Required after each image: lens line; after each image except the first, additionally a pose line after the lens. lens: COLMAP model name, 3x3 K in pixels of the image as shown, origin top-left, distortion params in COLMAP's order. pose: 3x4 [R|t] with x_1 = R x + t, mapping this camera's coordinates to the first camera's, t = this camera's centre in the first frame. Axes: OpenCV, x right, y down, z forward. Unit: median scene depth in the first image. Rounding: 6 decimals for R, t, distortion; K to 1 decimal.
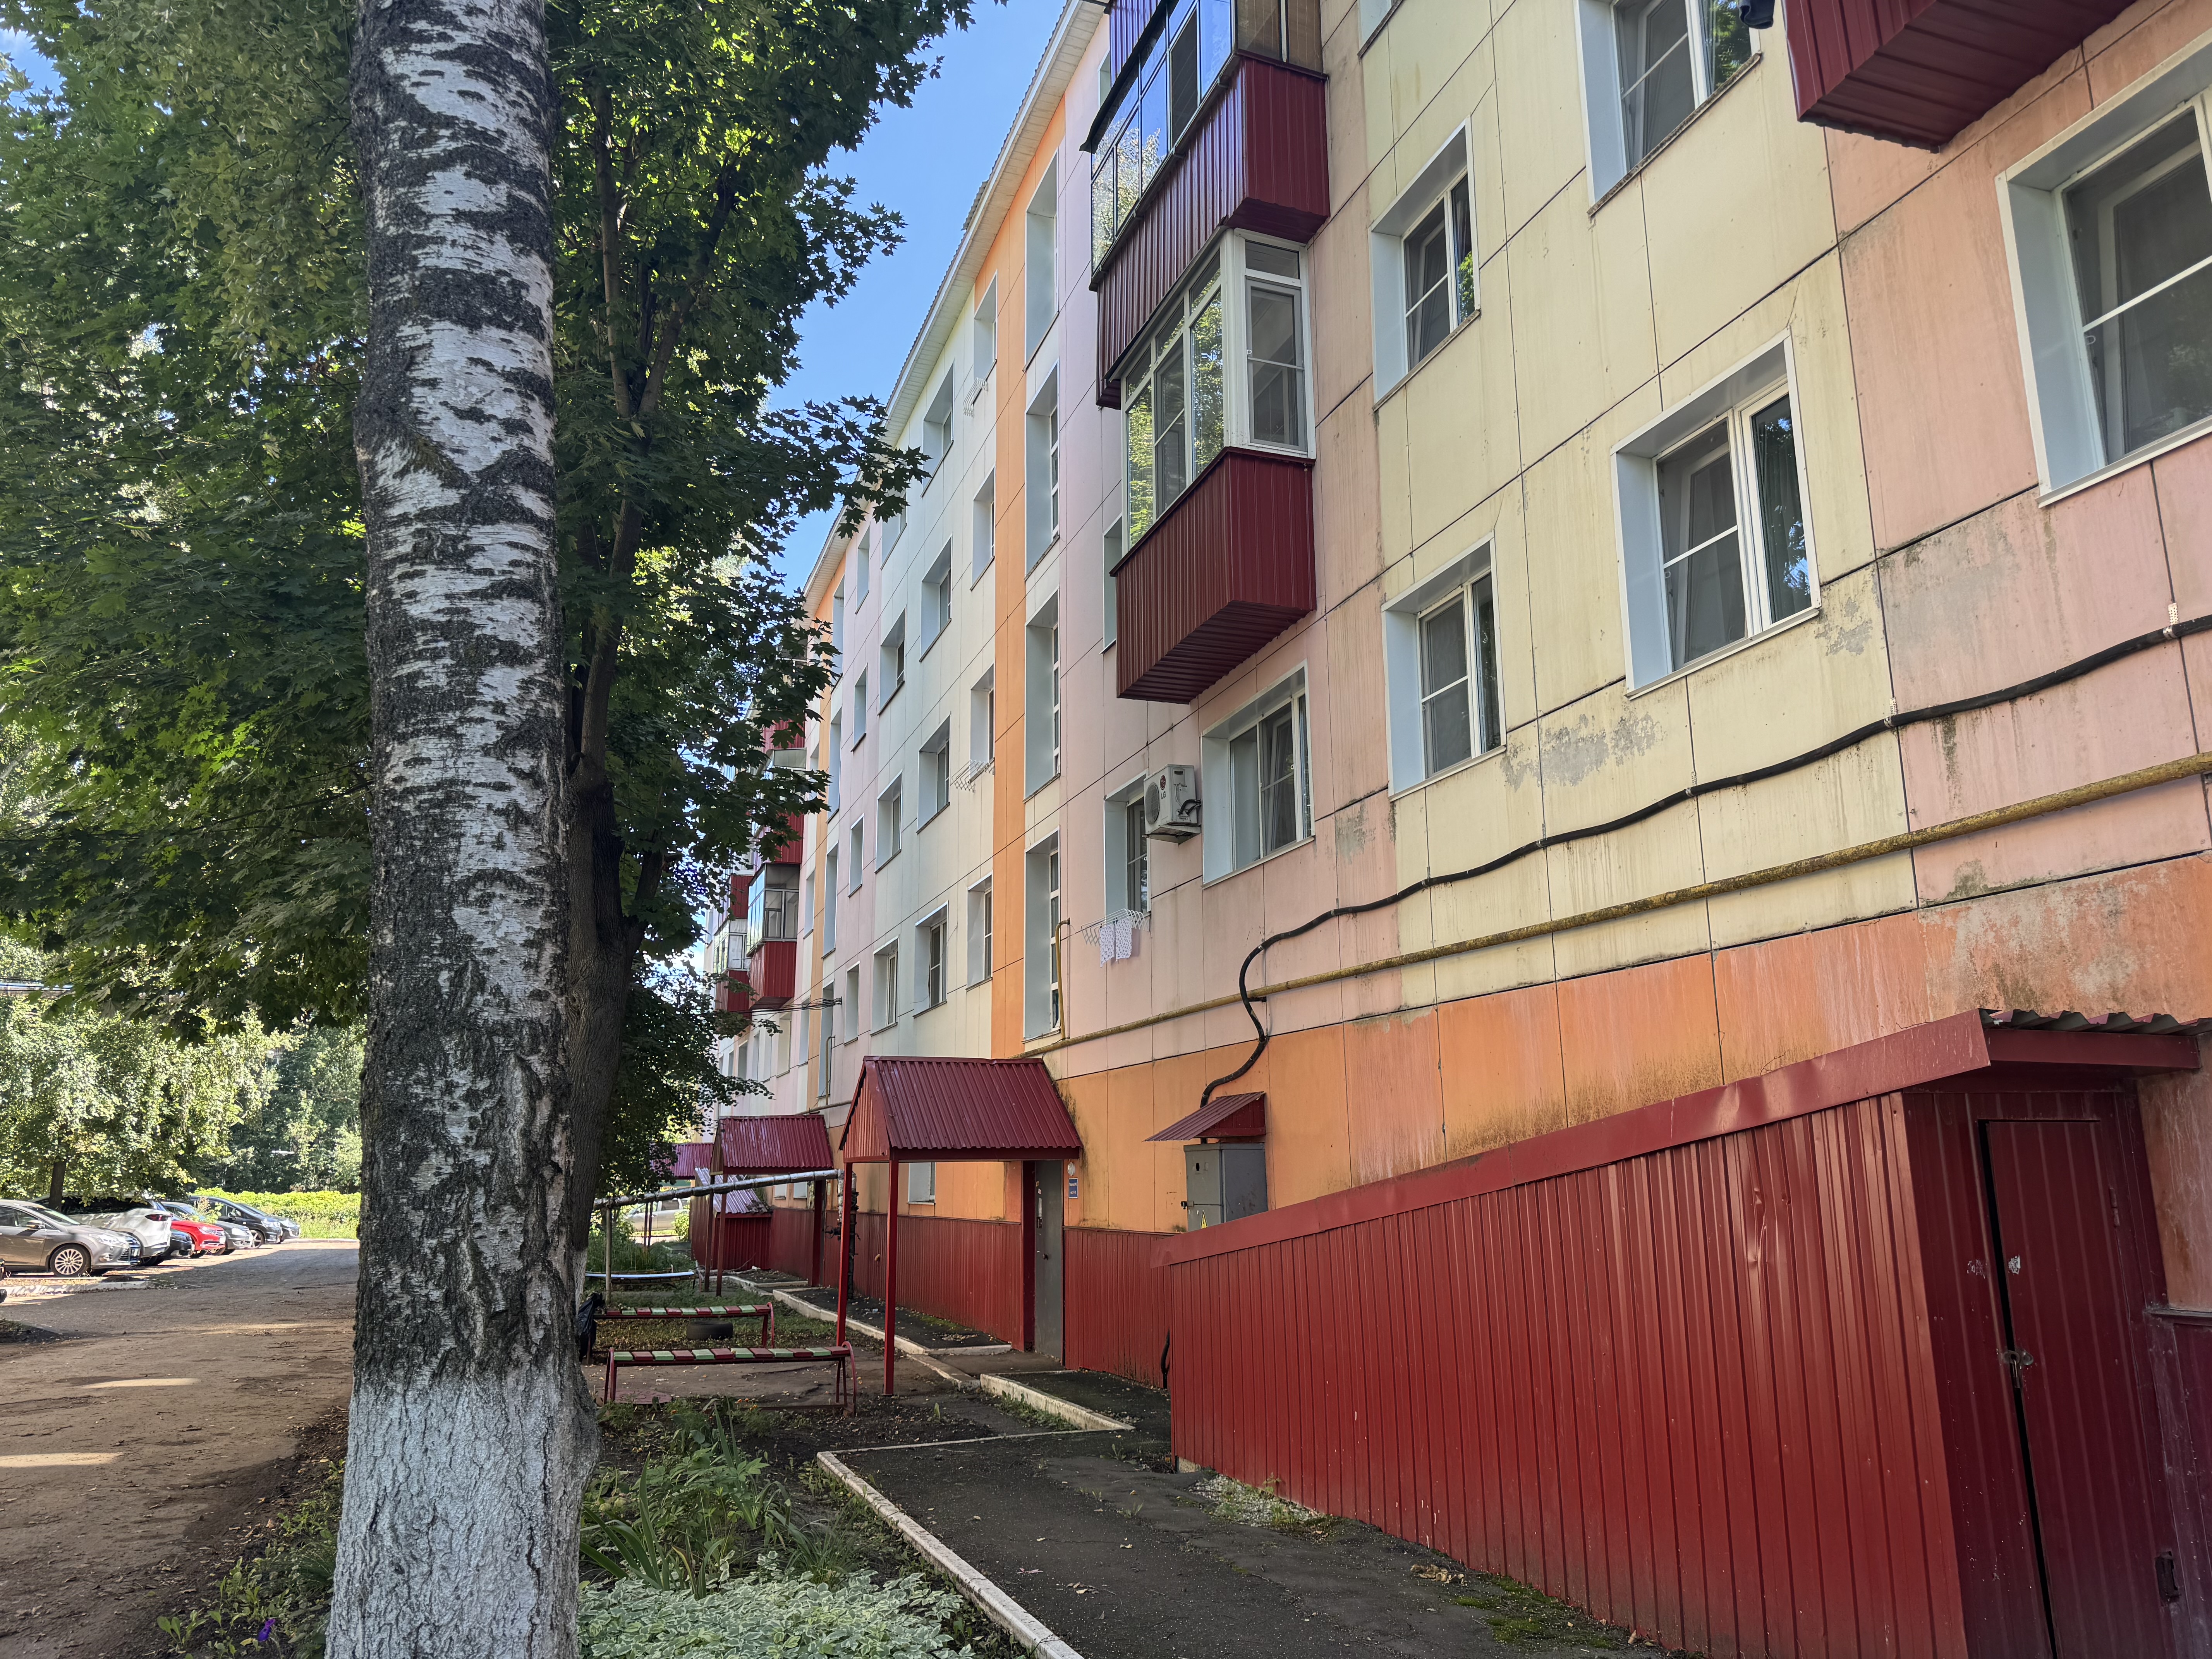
lens RADIAL K [[1557.3, 0, 1107.3], [0, 1557.3, 844.1], [0, 0, 1]] dist [0.054353, -0.050189]
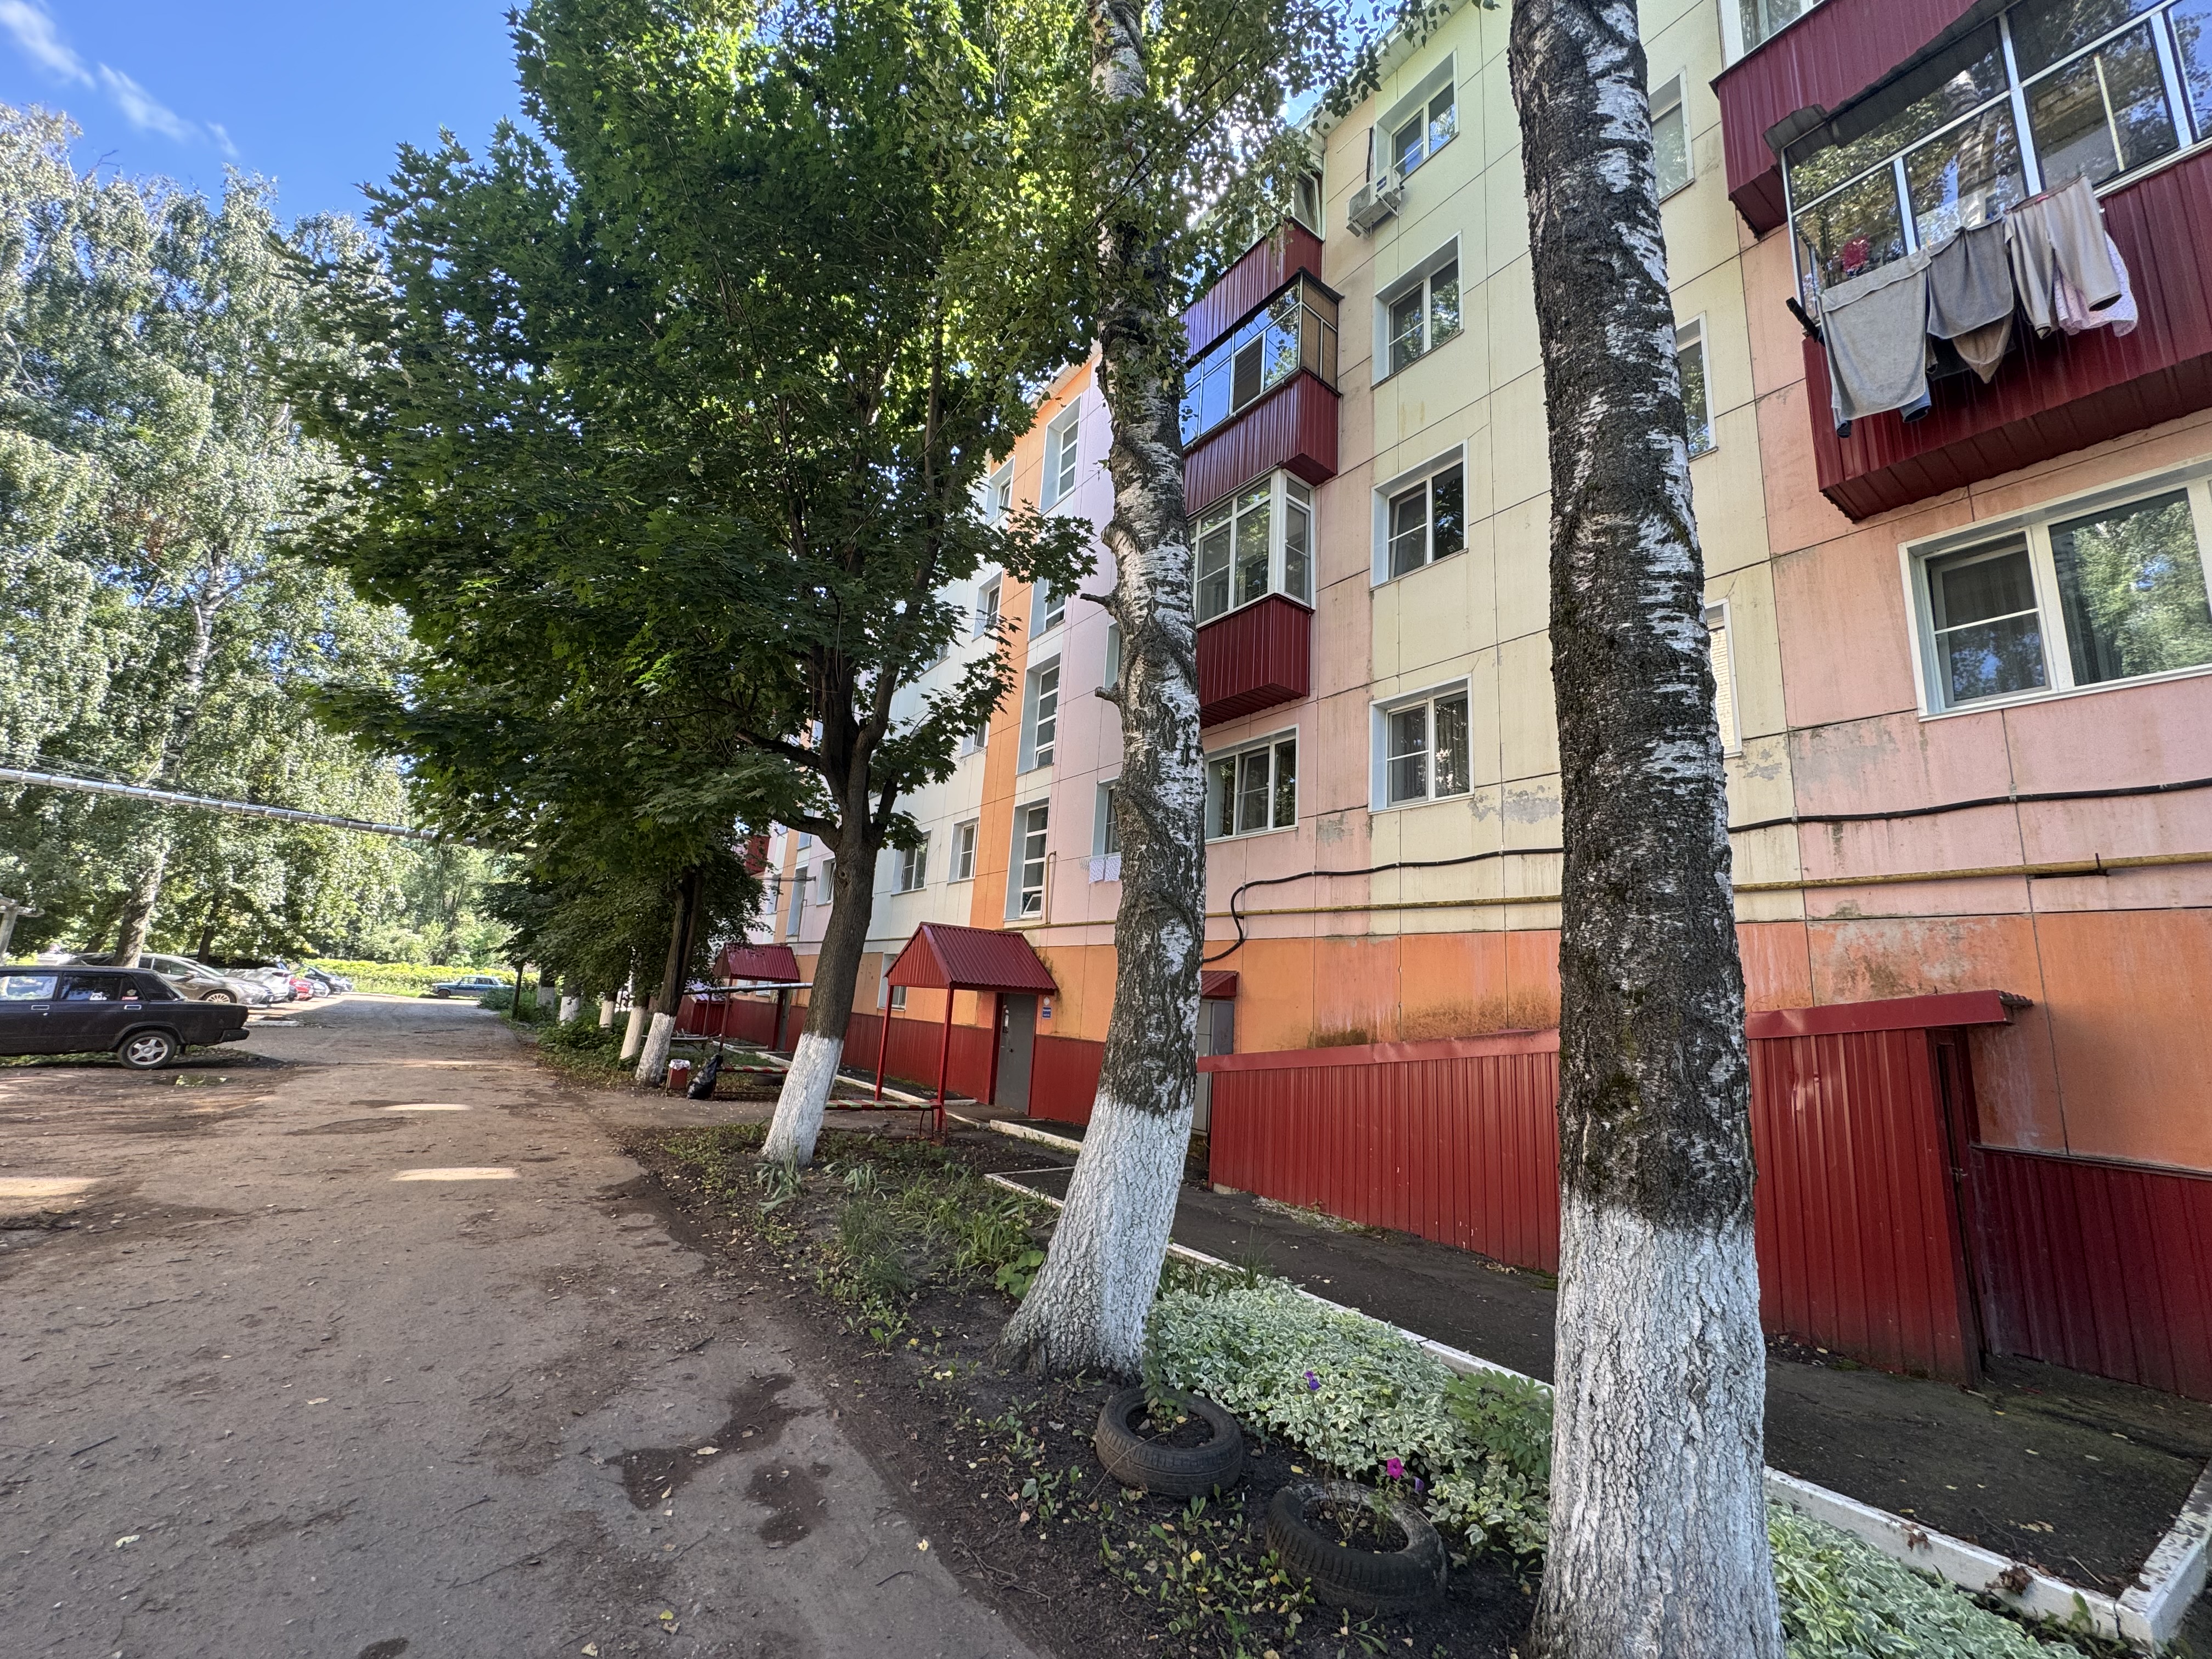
lens RADIAL K [[880.2, 0, 1104.1], [0, 880.2, 827.8], [0, 0, 1]] dist [-0.002929, 0.000512]
pose [[0.956705, 0.122616, 0.263972, -0.423968], [-0.127877, 0.991786, 0.002770, 0.025729], [-0.261464, -0.036406, 0.964526, 0.155954]]
